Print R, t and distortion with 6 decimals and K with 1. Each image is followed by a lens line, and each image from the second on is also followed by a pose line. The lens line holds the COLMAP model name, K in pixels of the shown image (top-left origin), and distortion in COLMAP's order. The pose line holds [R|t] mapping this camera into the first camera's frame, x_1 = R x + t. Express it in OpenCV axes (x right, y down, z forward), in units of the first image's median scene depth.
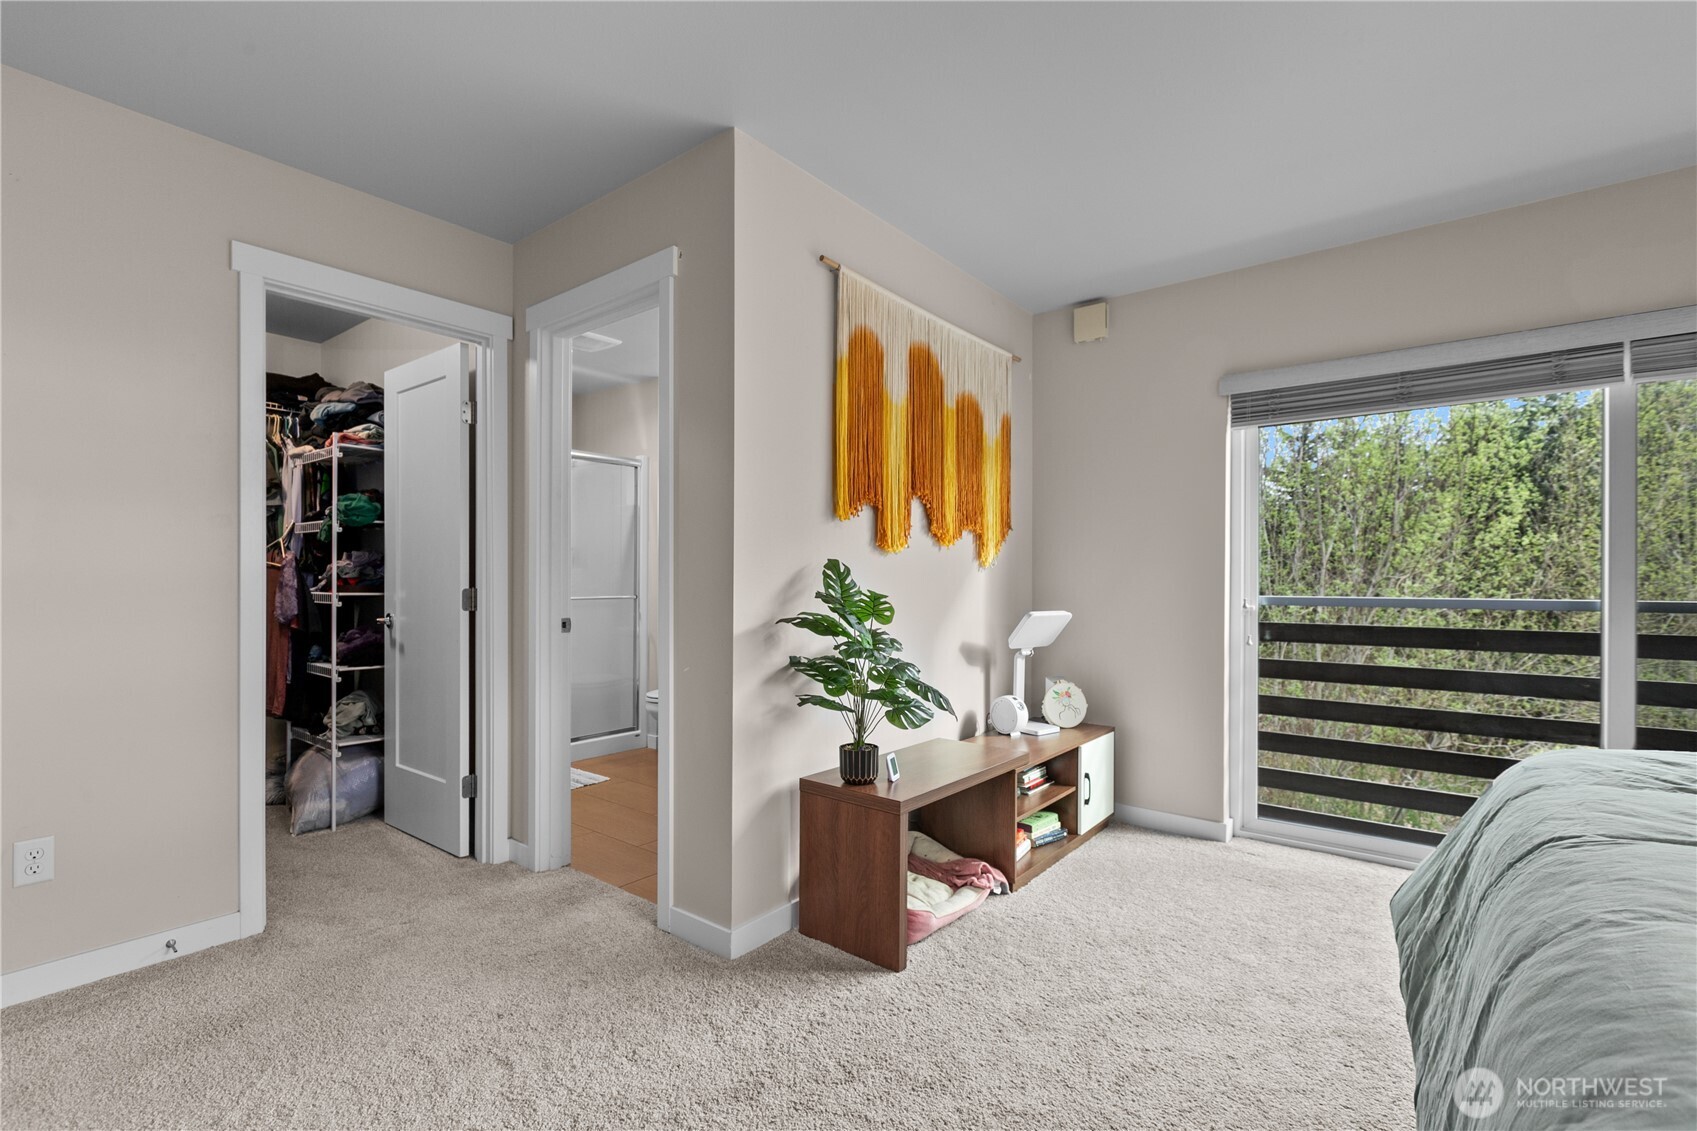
lens RADIAL K [[797.3, 0, 845.0], [0, 797.3, 576.8], [0, 0, 1]] dist [-0.046224, 0.000110]
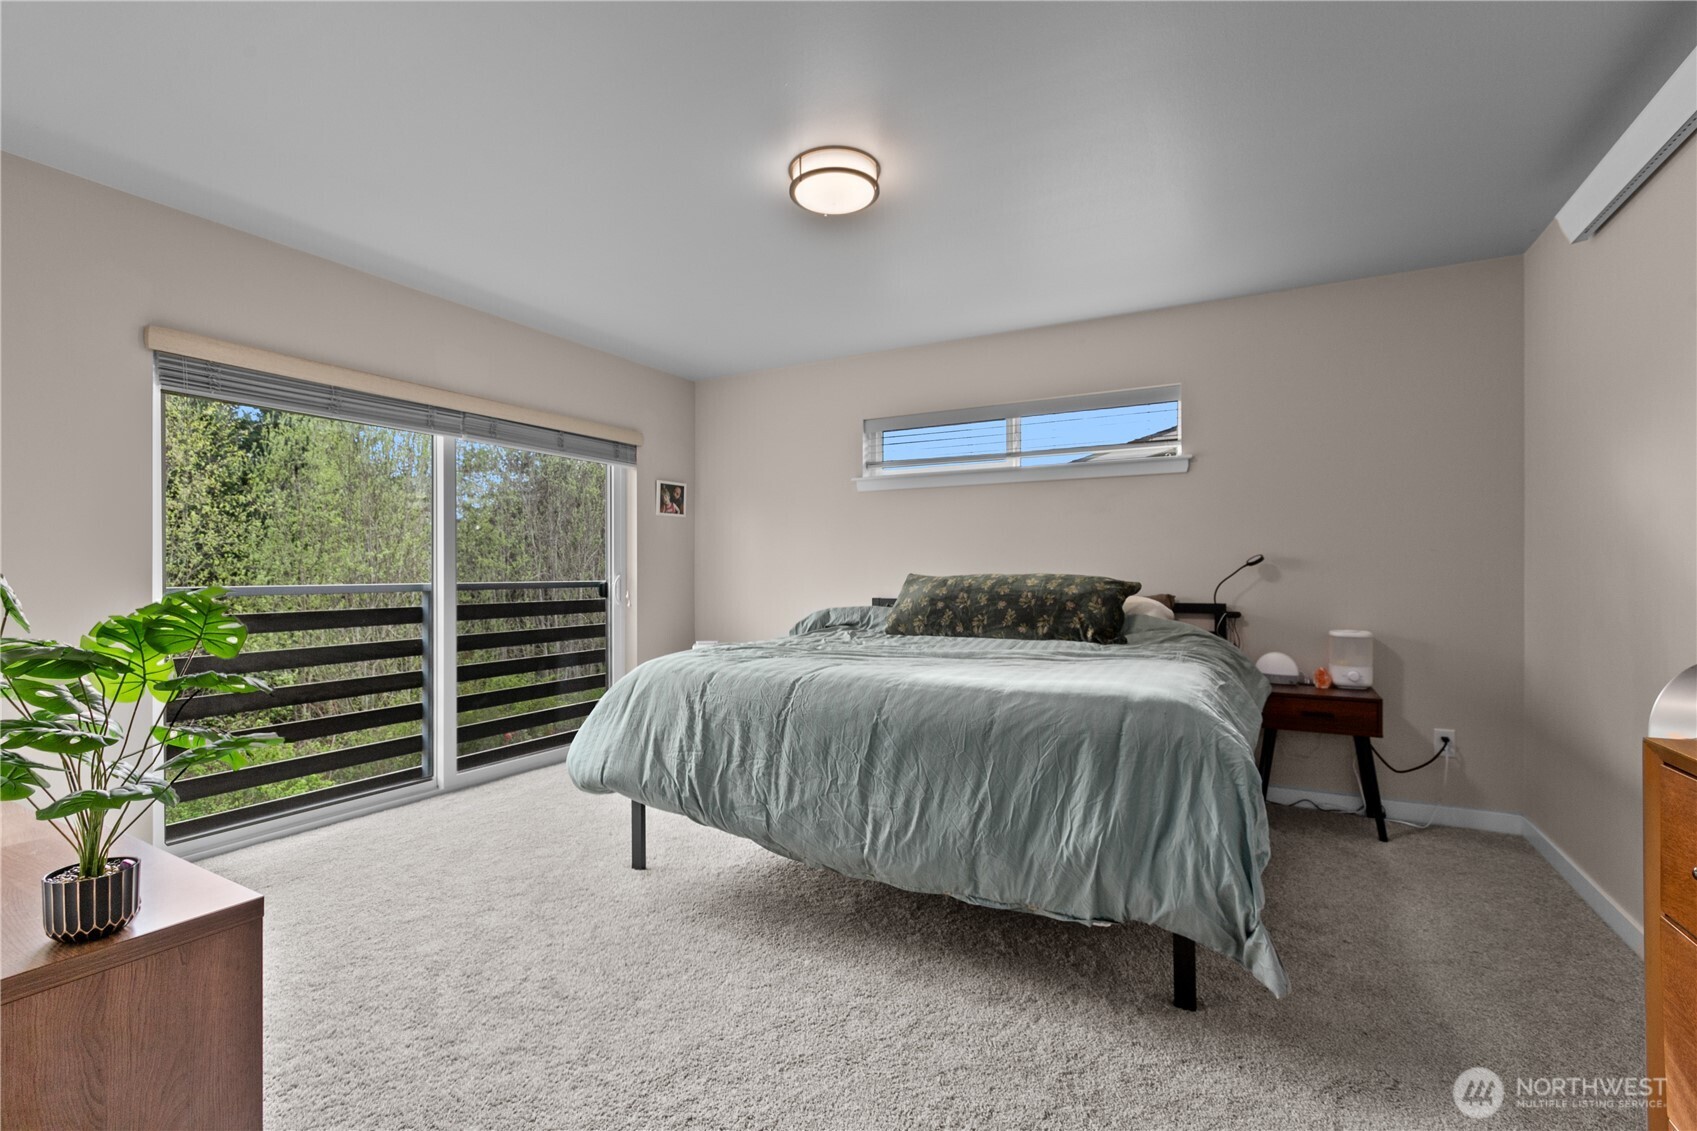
lens RADIAL K [[753.0, 0, 846.4], [0, 753.0, 573.5], [0, 0, 1]] dist [0.003017, 0.000231]
pose [[-0.216393, -0.006084, 0.976287, -0.699500], [-0.000196, 0.999981, 0.006189, 0.004092], [-0.976306, 0.001147, -0.216390, 0.683484]]
